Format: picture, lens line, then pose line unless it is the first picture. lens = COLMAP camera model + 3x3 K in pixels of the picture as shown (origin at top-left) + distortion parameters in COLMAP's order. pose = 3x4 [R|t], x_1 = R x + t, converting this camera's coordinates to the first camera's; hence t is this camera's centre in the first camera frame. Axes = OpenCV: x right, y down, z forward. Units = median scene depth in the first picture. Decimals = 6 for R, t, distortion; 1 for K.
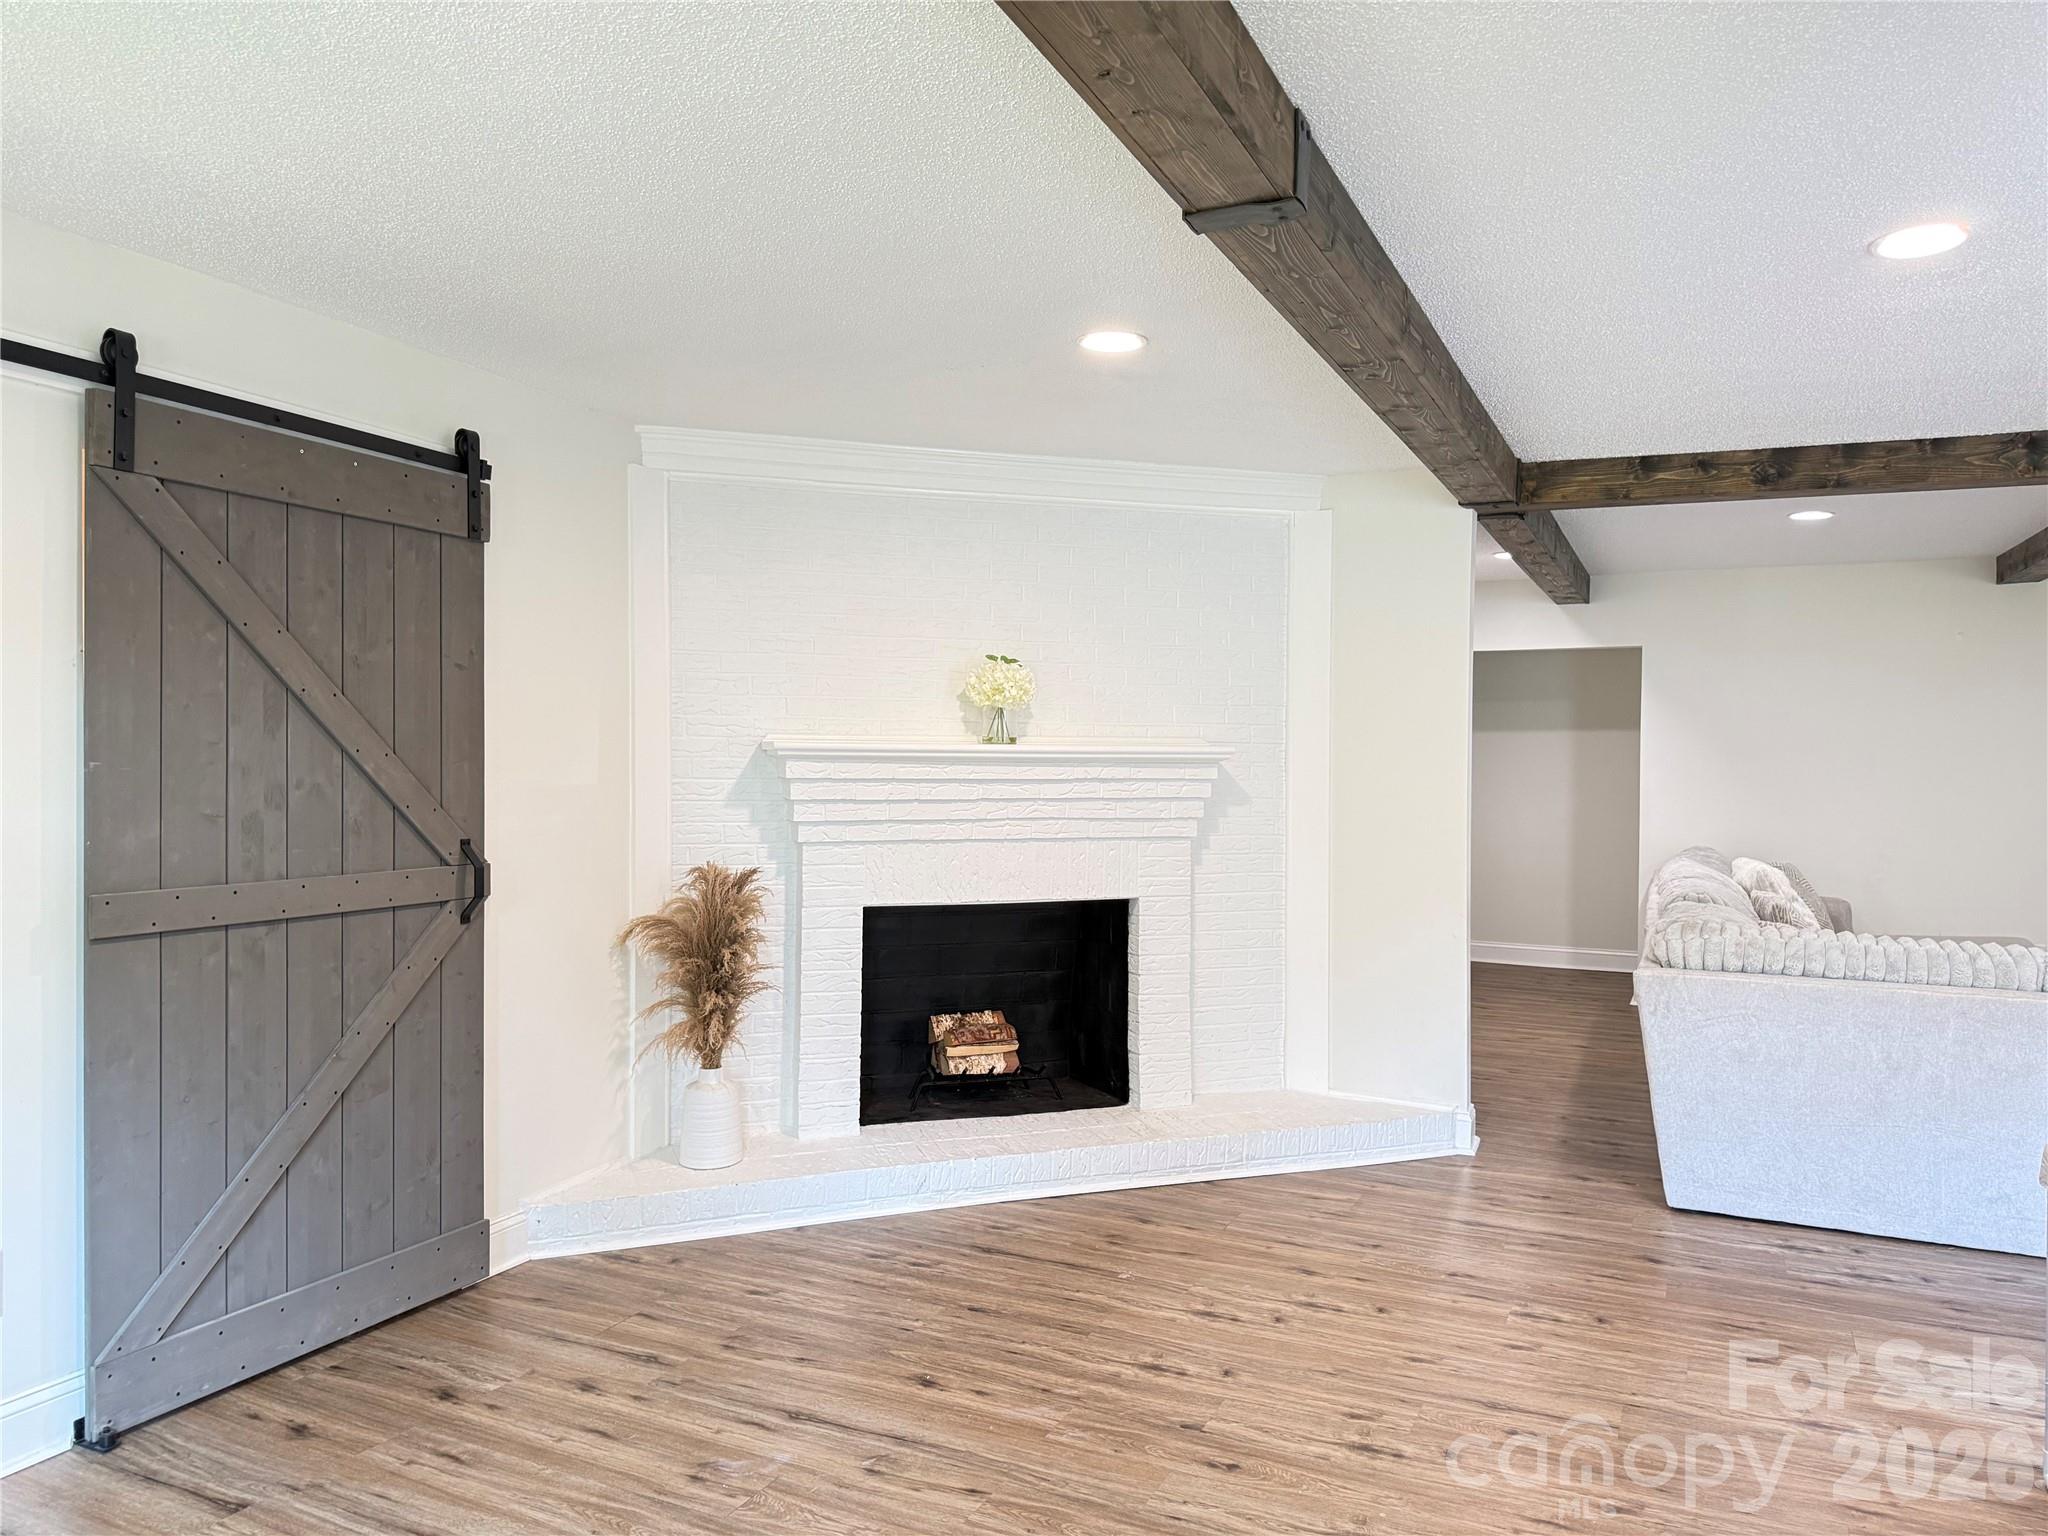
lens RADIAL K [[1438.6, 0, 1018.8], [0, 1438.6, 764.6], [0, 0, 1]] dist [0.063528, -0.074989]
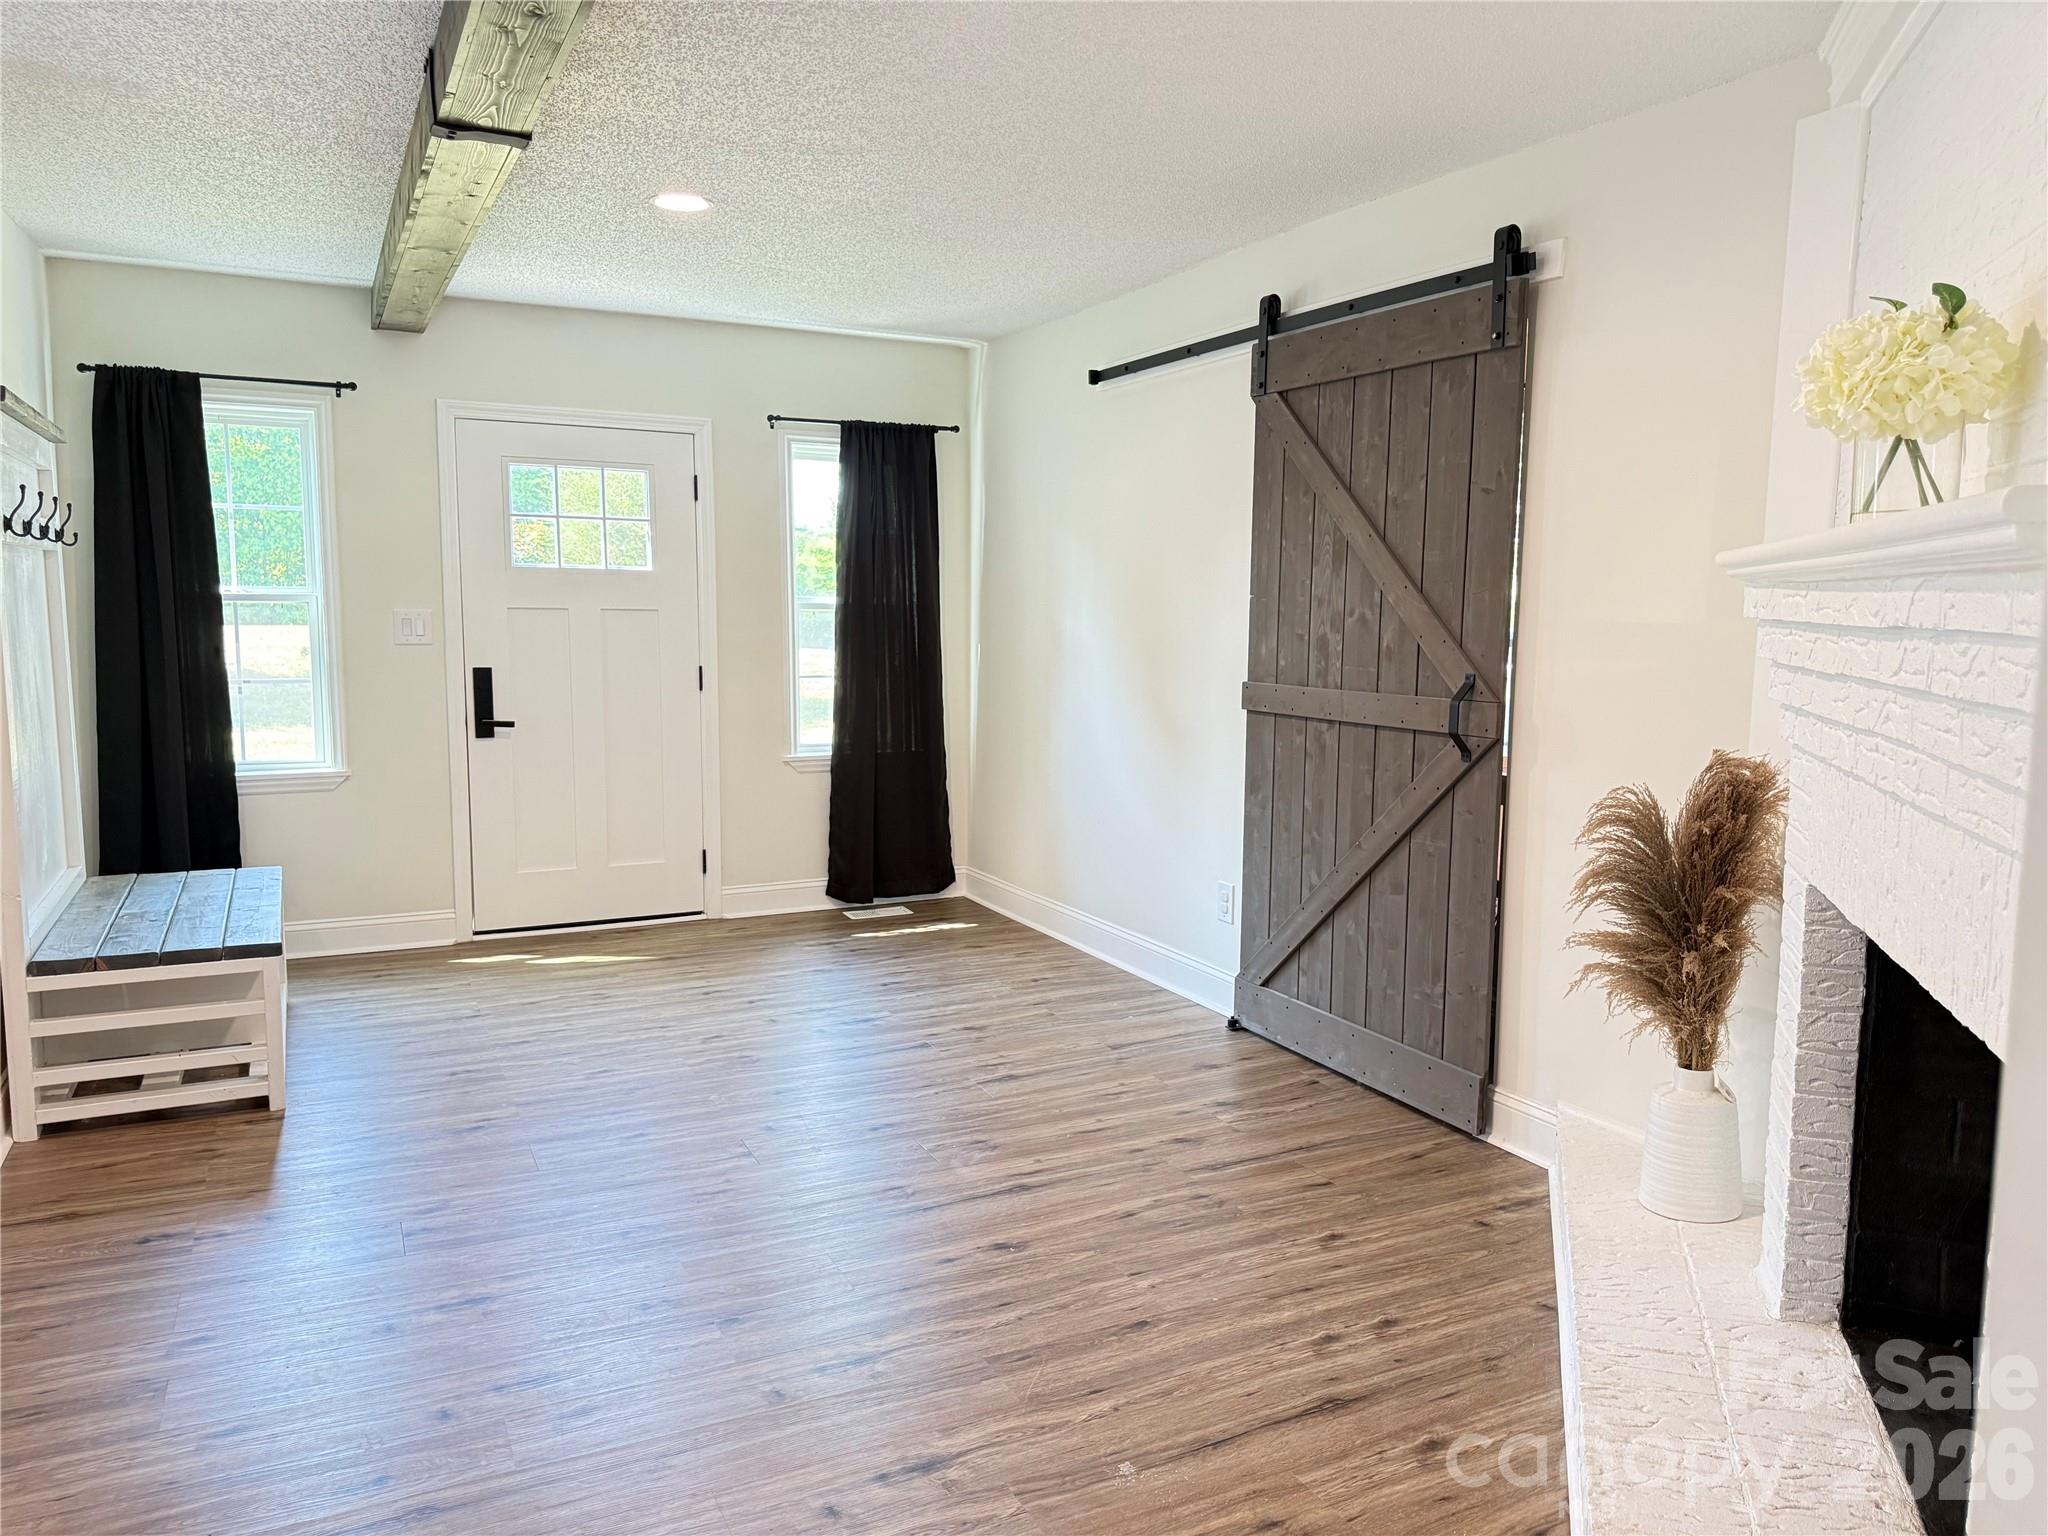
lens RADIAL K [[1438.6, 0, 1020.0], [0, 1438.6, 778.1], [0, 0, 1]] dist [0.063528, -0.074989]
pose [[-0.625461, 0.086907, -0.775401, 0.609844], [-0.012327, 0.992553, 0.121189, 0.007749], [0.780158, 0.085357, -0.619732, 1.505130]]
